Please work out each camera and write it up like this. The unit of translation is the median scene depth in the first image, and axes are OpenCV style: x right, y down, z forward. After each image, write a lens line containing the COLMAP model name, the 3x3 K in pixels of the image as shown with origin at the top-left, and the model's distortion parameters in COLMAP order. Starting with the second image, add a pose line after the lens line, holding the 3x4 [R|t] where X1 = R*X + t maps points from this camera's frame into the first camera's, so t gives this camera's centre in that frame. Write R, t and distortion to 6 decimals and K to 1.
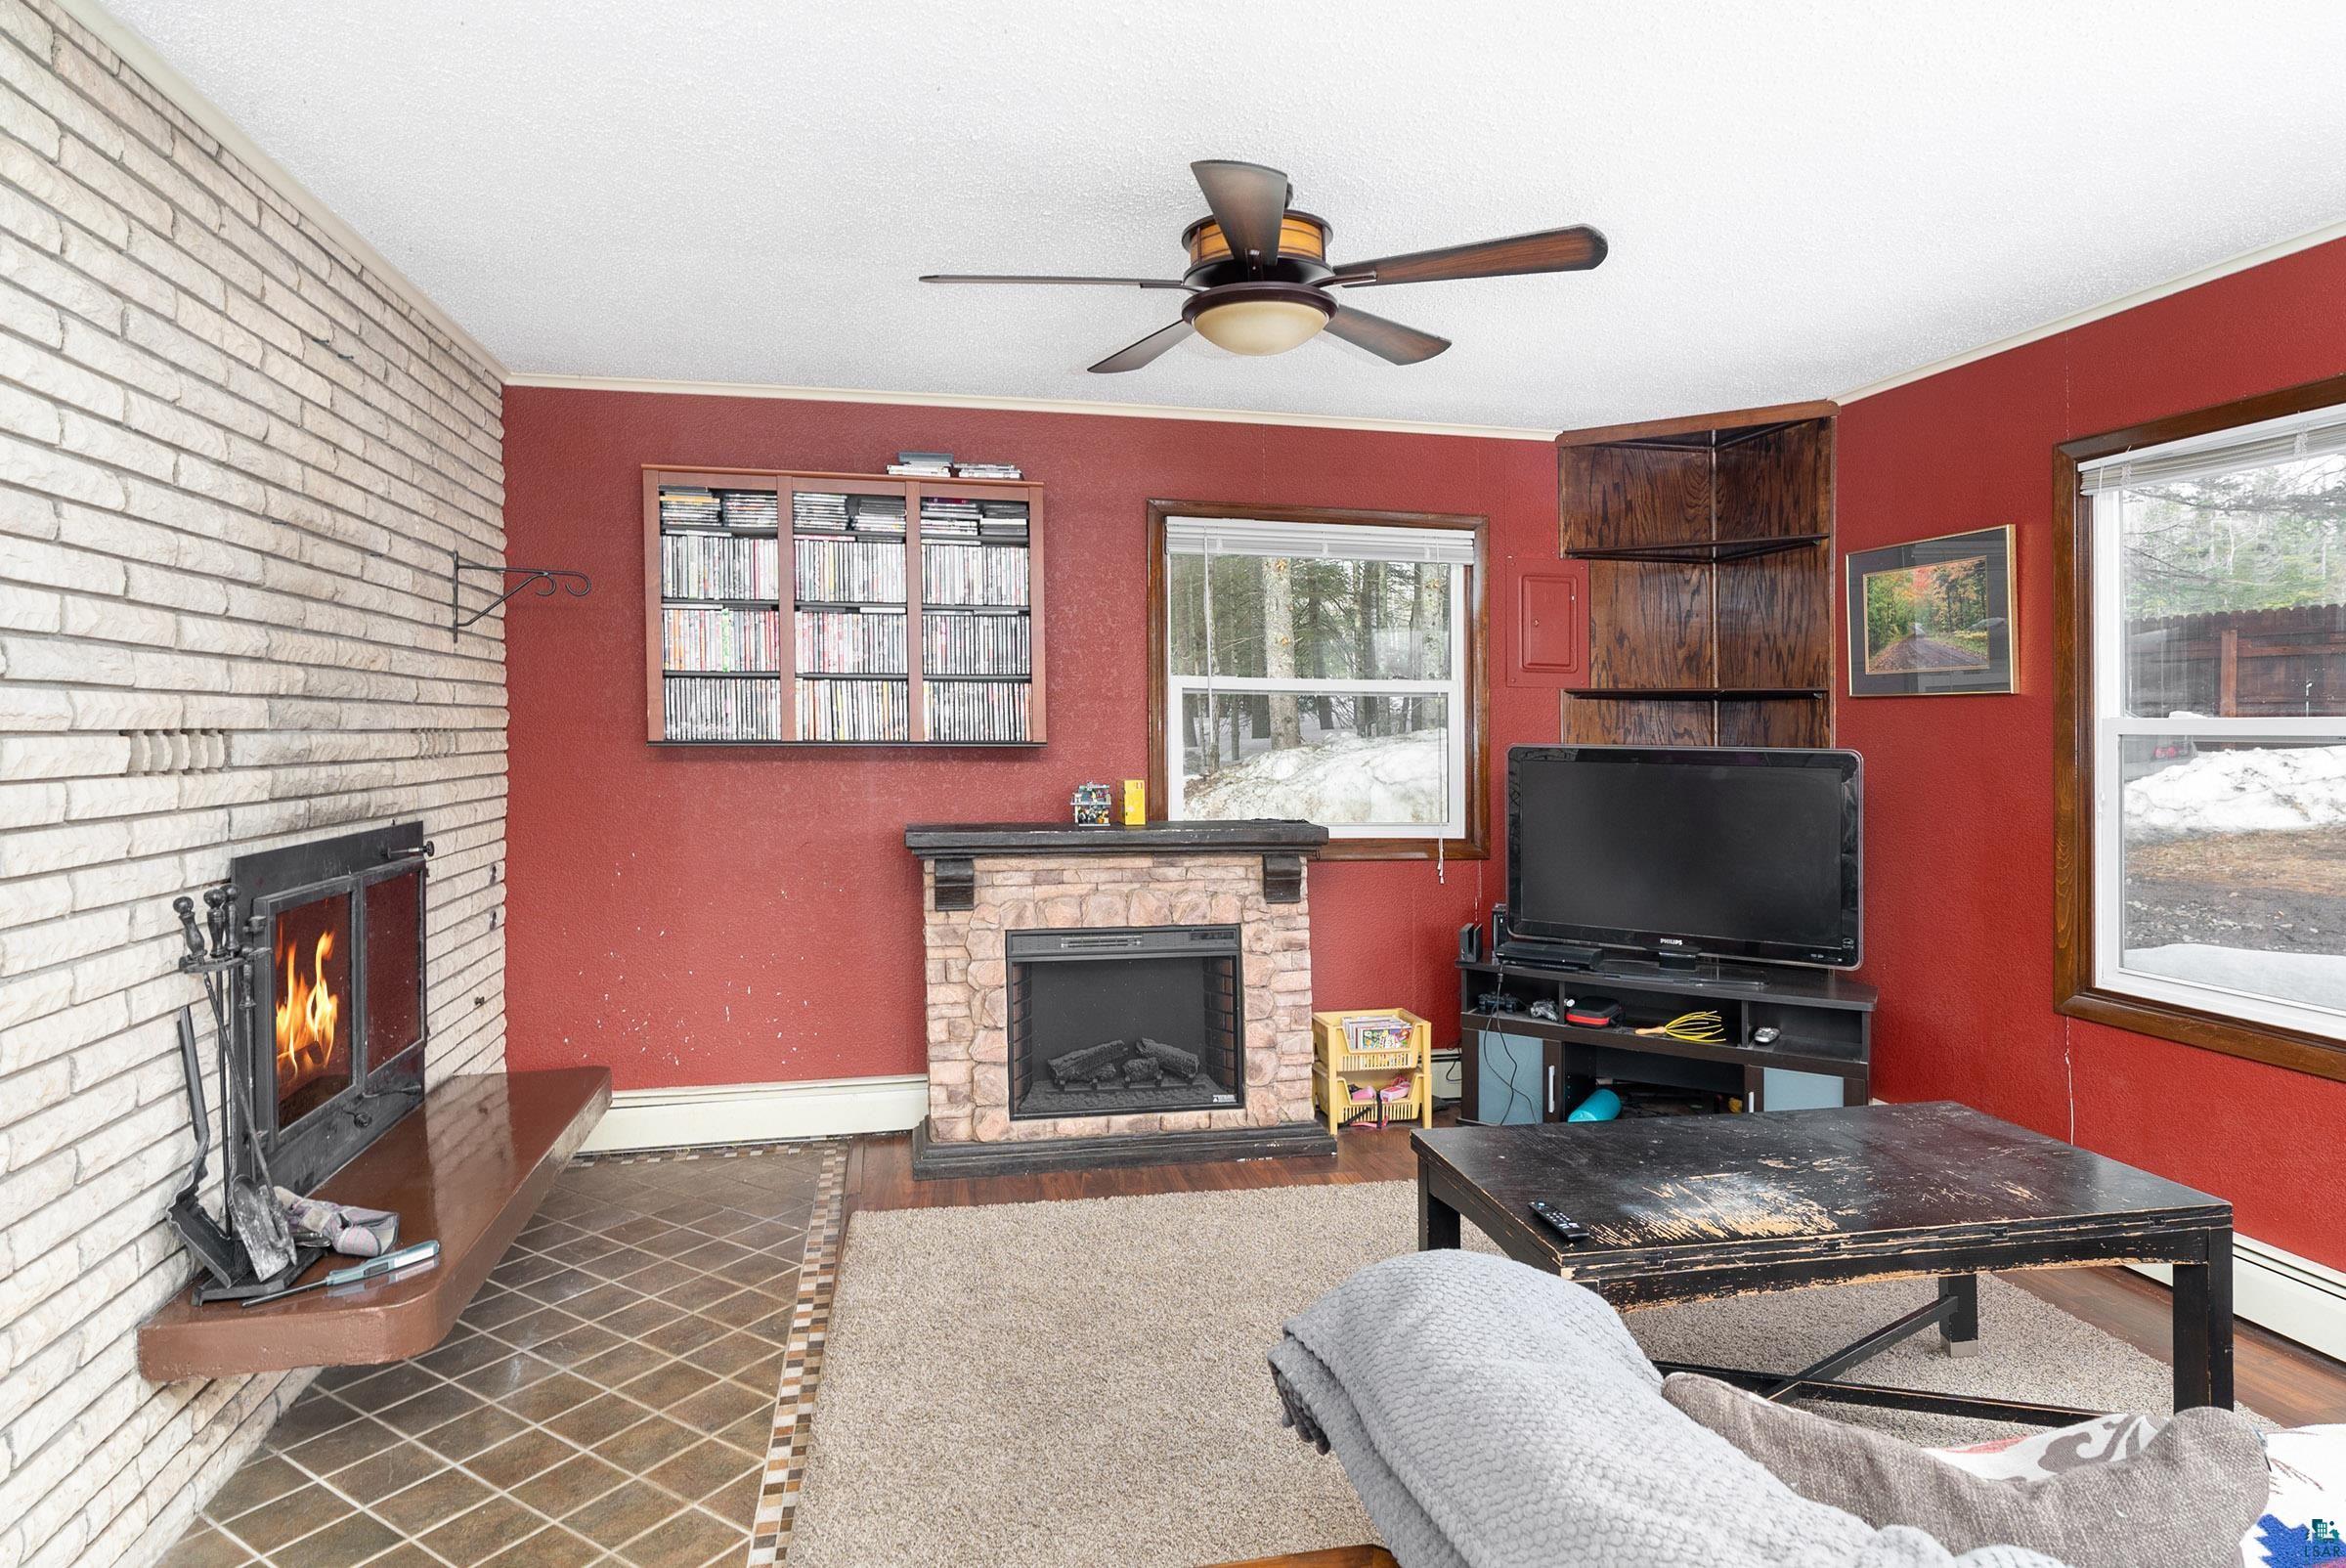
lens RADIAL K [[1305.1, 0, 1164.0], [0, 1305.1, 694.7], [0, 0, 1]] dist [-0.002945, 0.000332]
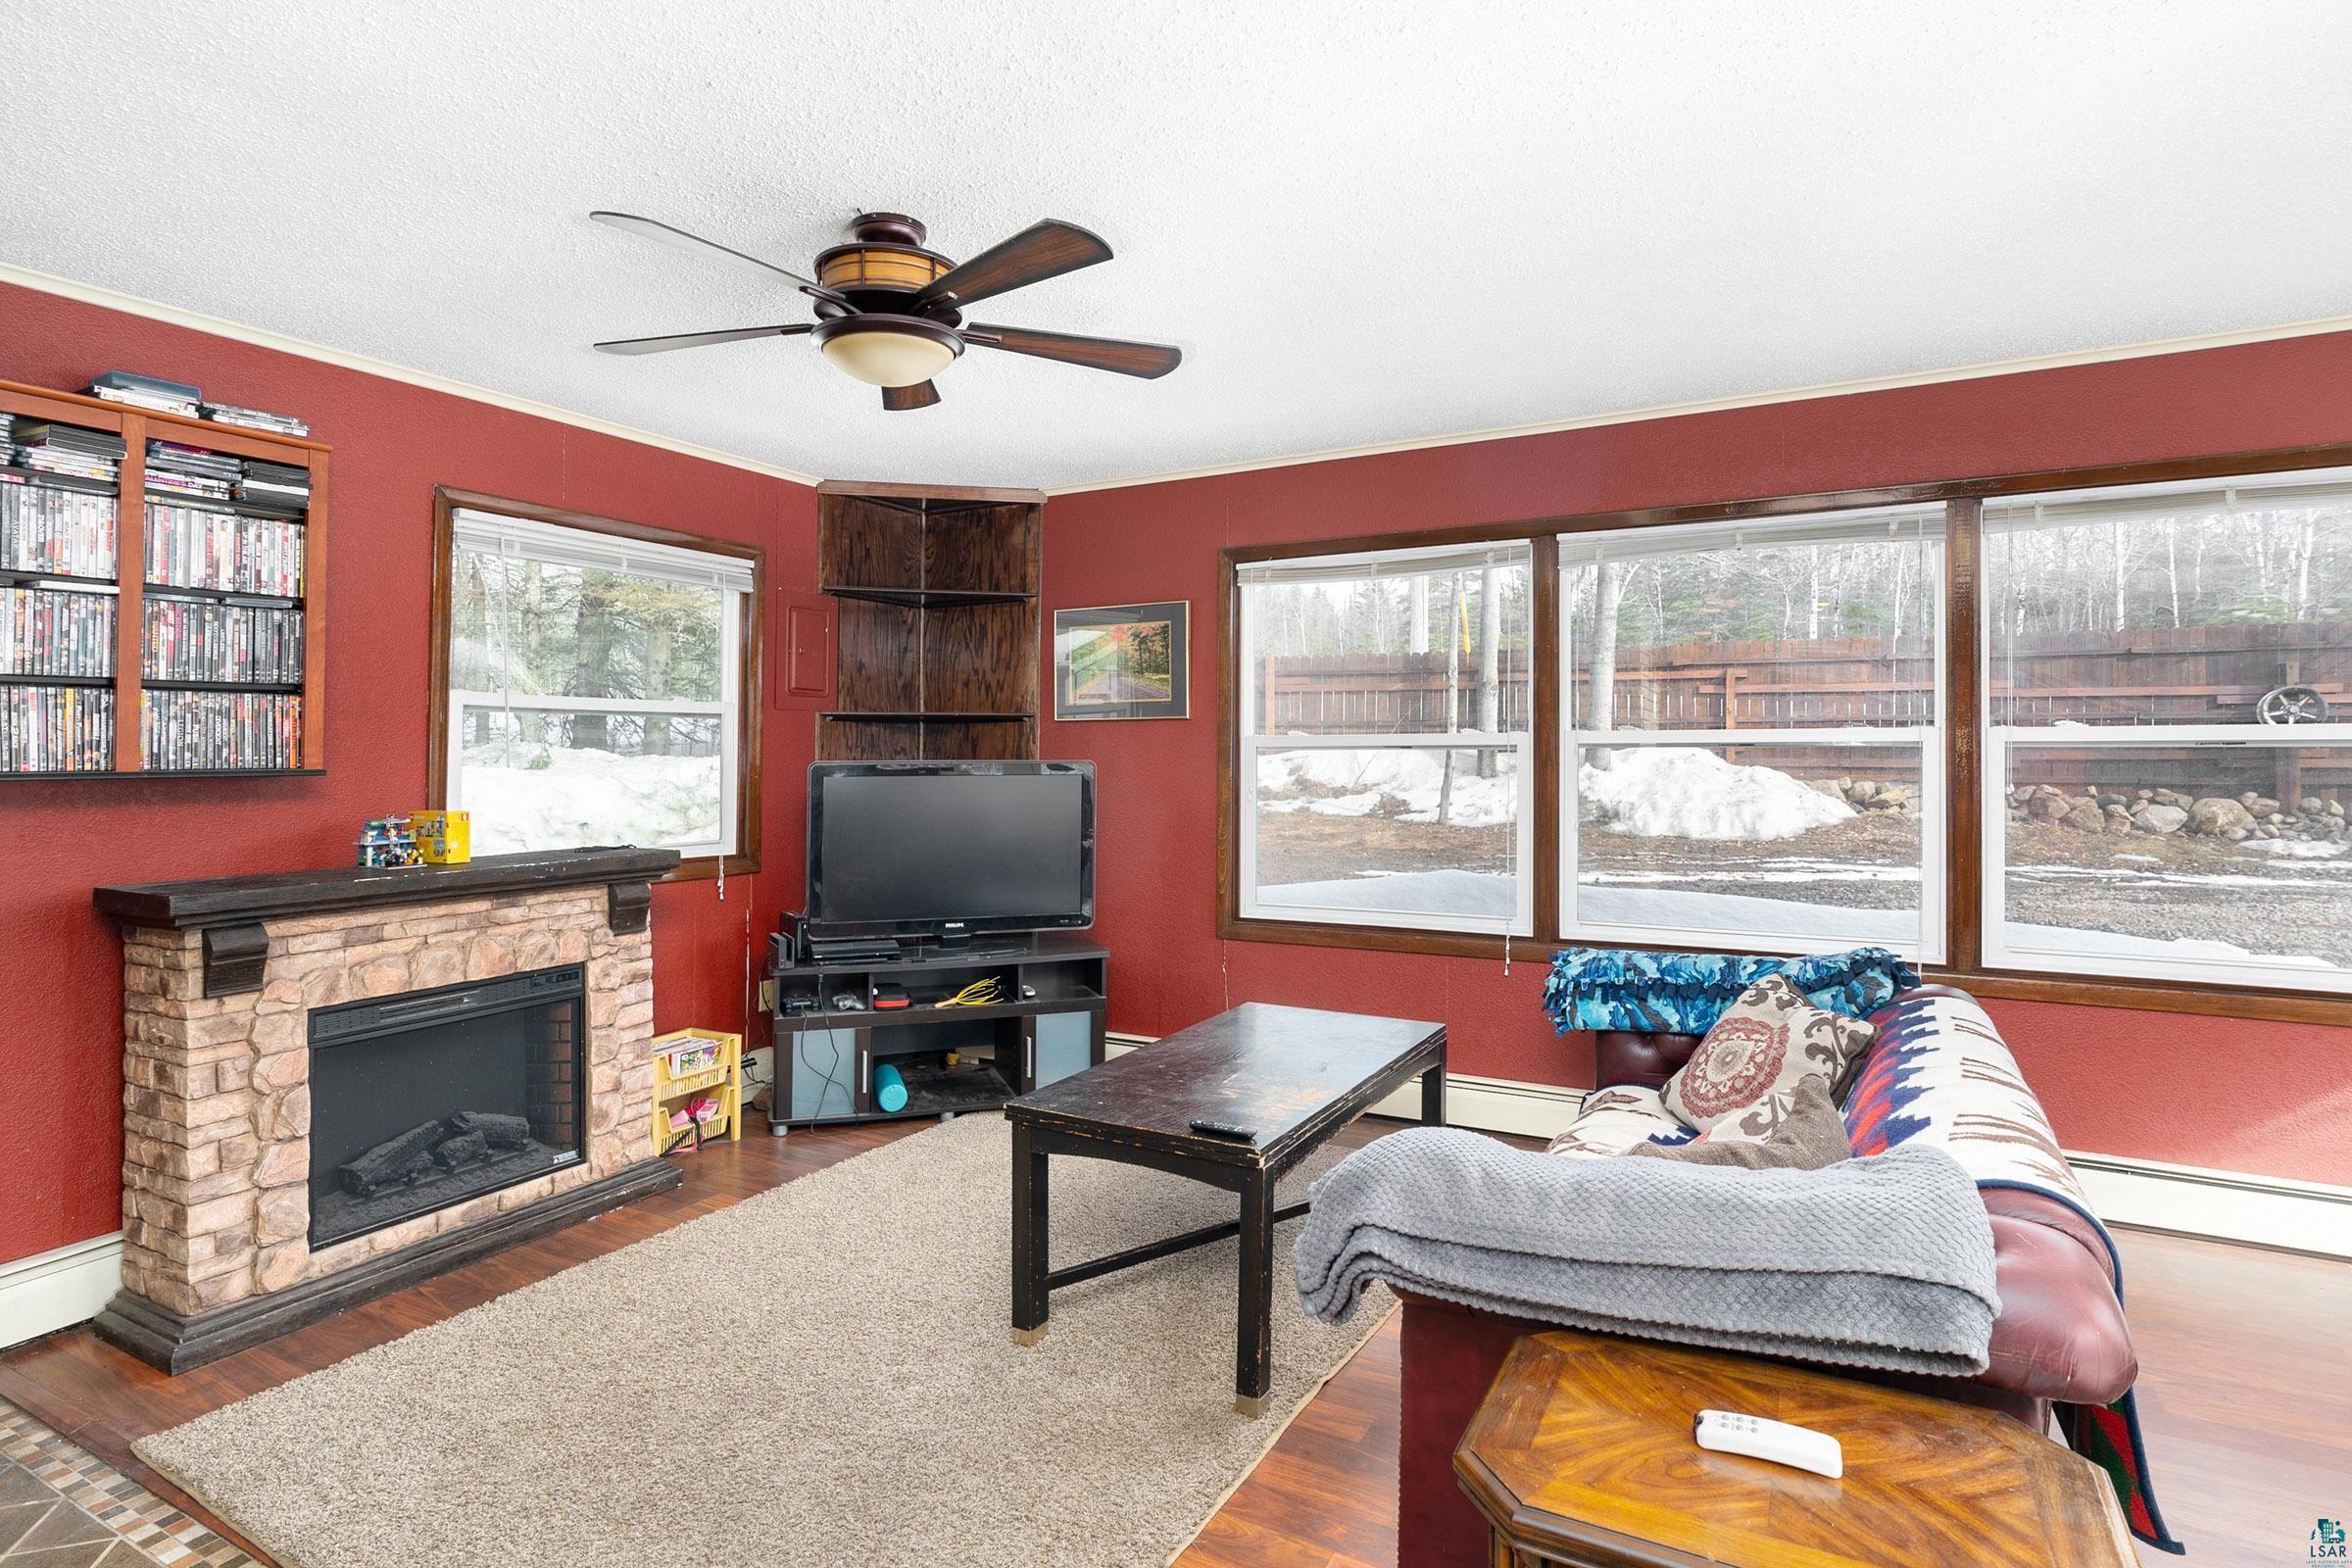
lens RADIAL K [[1205.8, 0, 1146.8], [0, 1205.8, 690.0], [0, 0, 1]] dist [-0.001988, 0.000684]
pose [[0.664917, 0.027033, 0.746428, -0.321019], [-0.008873, 0.999560, -0.028296, 0.004488], [-0.746864, 0.012191, 0.664865, 0.135980]]
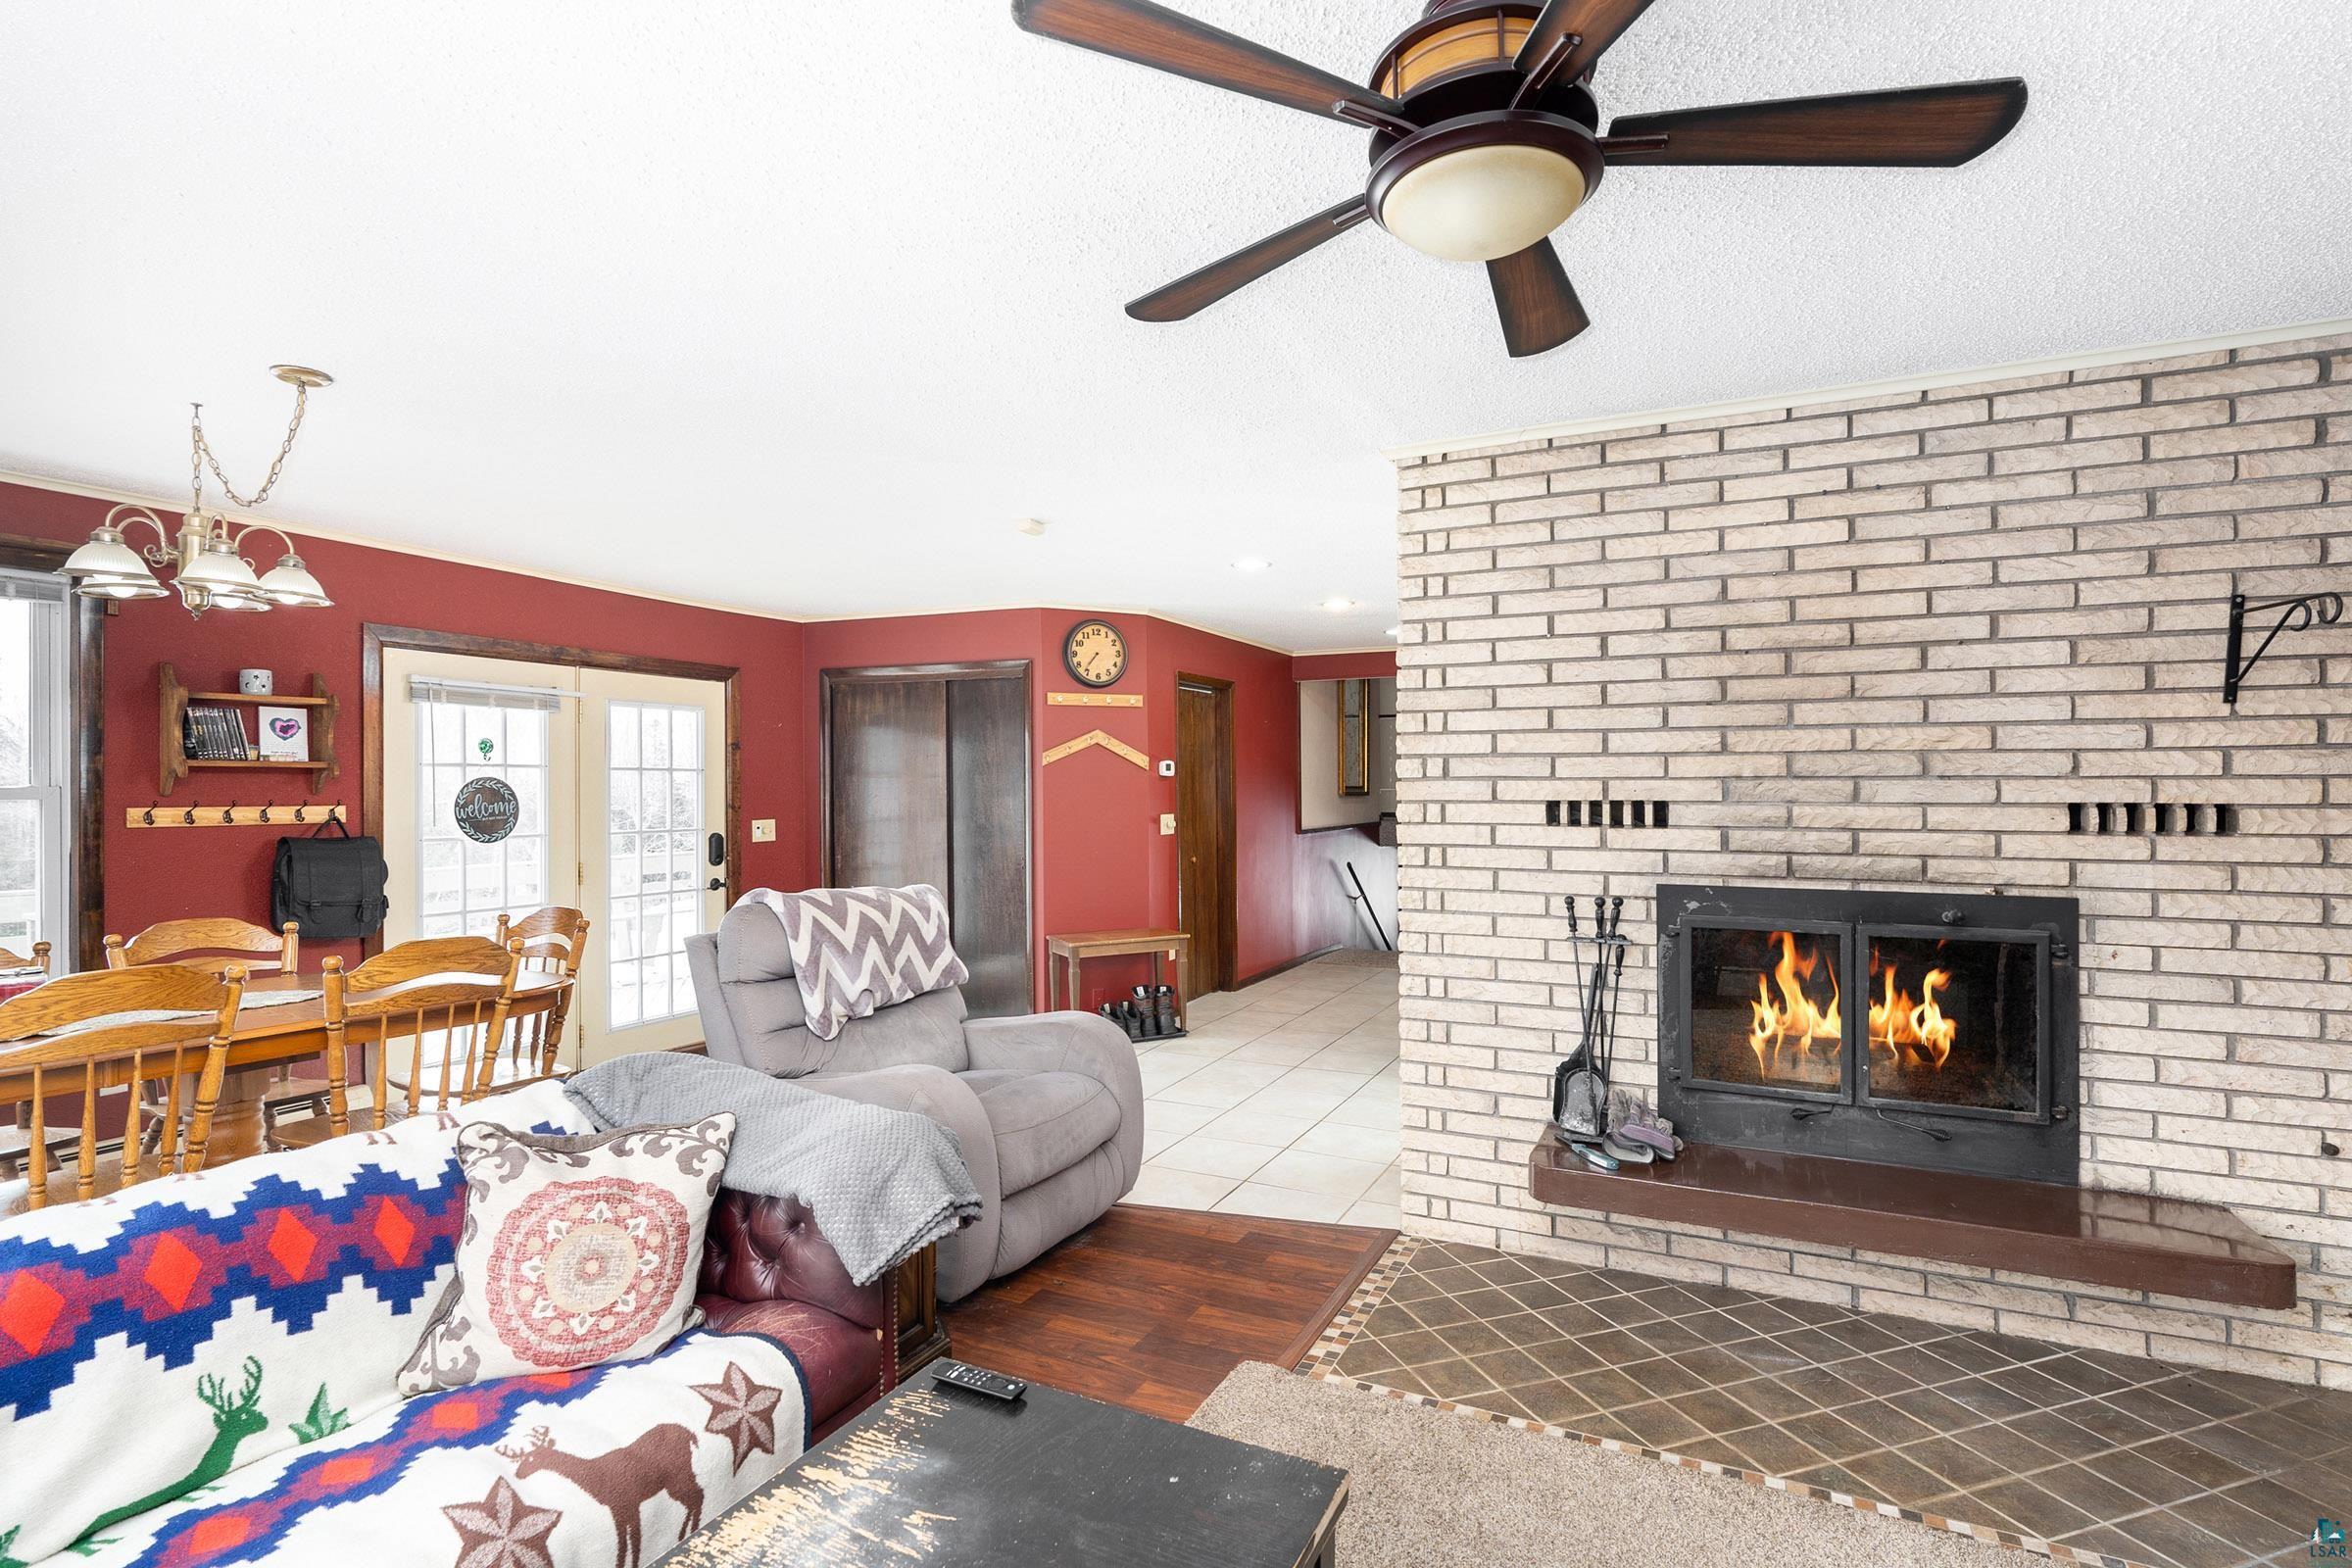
lens RADIAL K [[1162.4, 0, 1188.4], [0, 1162.4, 764.7], [0, 0, 1]] dist [-0.000226, 0.000518]
pose [[-0.610518, -0.027470, -0.791526, 0.421743], [0.013061, 0.998913, -0.044741, 0.022078], [0.791895, -0.037653, -0.609496, 0.808250]]
